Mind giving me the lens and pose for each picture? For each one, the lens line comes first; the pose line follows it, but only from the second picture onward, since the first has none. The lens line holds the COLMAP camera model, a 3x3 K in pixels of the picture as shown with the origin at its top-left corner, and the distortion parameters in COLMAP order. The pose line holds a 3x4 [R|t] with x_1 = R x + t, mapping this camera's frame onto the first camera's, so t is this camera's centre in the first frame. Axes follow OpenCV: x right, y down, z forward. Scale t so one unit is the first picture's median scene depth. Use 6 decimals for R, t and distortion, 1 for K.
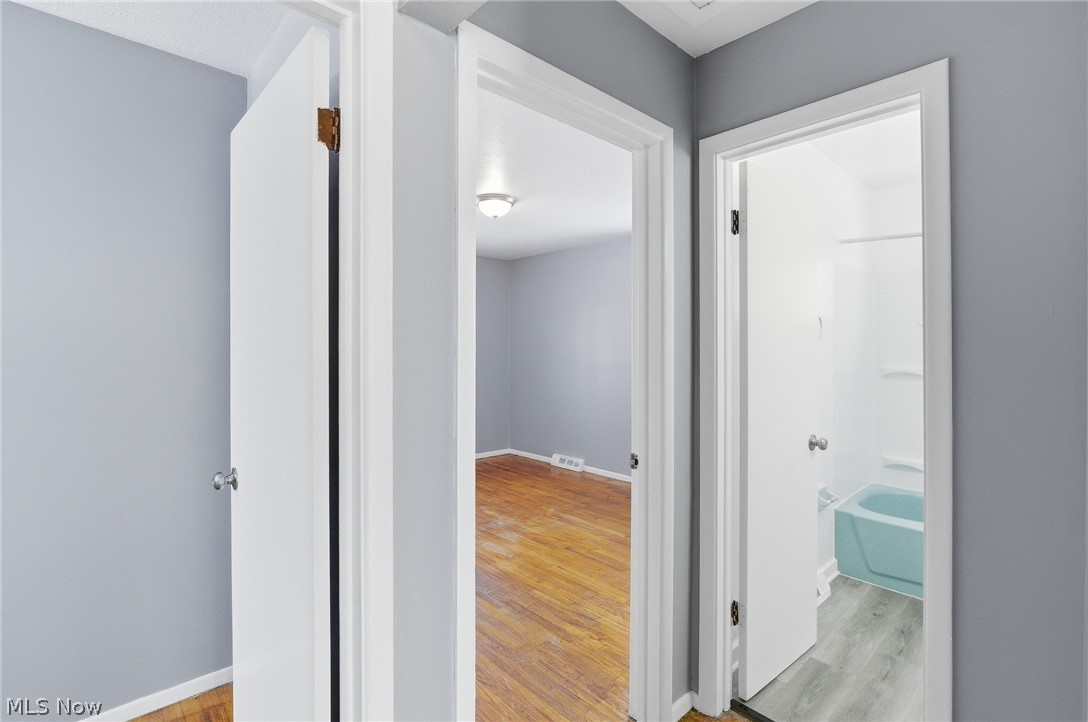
lens RADIAL K [[504.7, 0, 544.0], [0, 504.7, 361.0], [0, 0, 1]] dist [-0.004896, 0.000749]
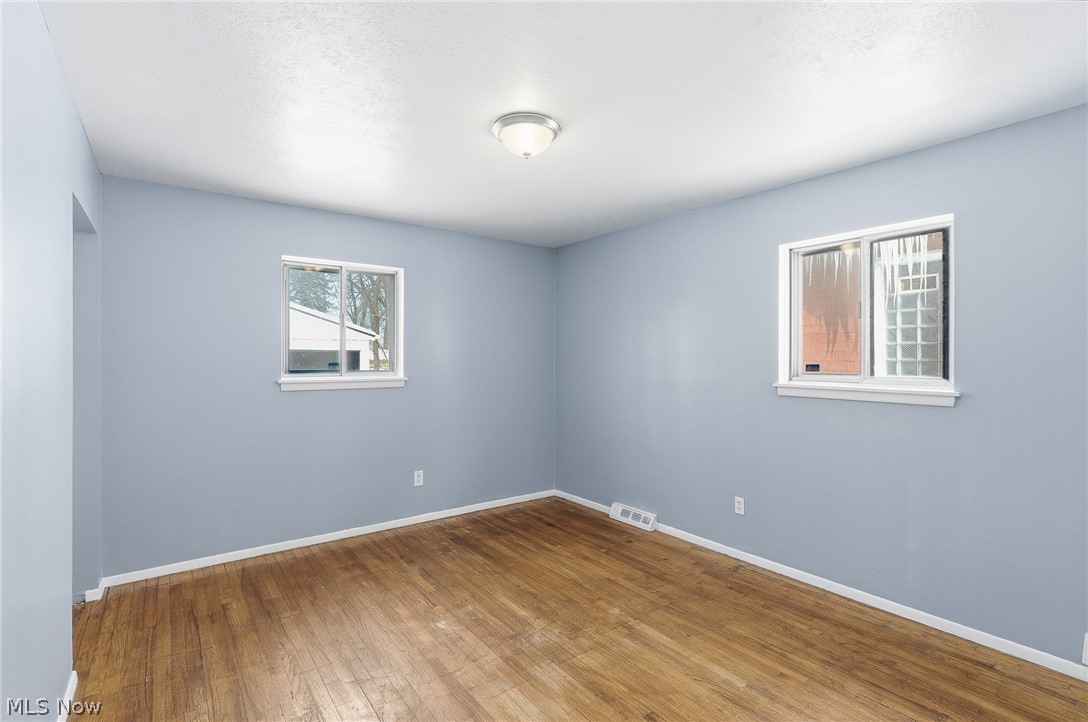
lens RADIAL K [[504.7, 0, 544.0], [0, 504.7, 361.0], [0, 0, 1]] dist [-0.004896, 0.000749]
pose [[0.995176, -0.001323, -0.098098, -0.013295], [-0.000387, 0.999848, -0.017417, -0.017531], [0.098106, 0.017371, 0.995024, 0.345019]]
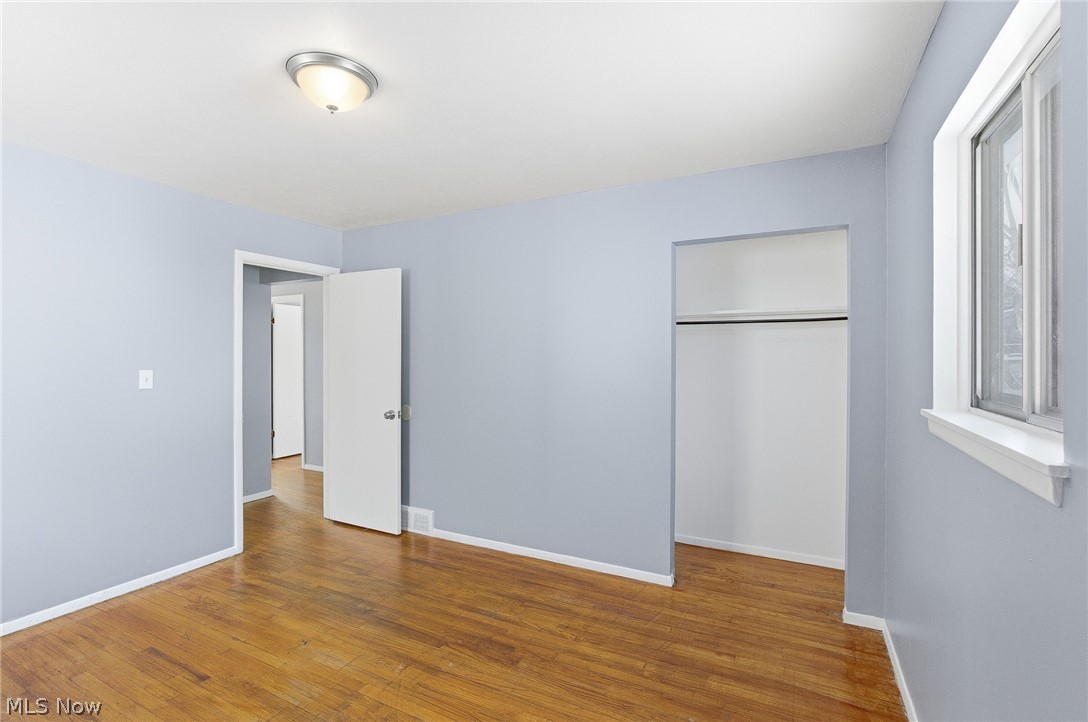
lens RADIAL K [[504.7, 0, 544.0], [0, 504.7, 361.0], [0, 0, 1]] dist [-0.004896, 0.000749]
pose [[-0.941582, -0.002097, -0.336778, -0.118891], [-0.010904, 0.999646, 0.024261, -0.042267], [0.336608, 0.026516, -0.941272, 1.438257]]
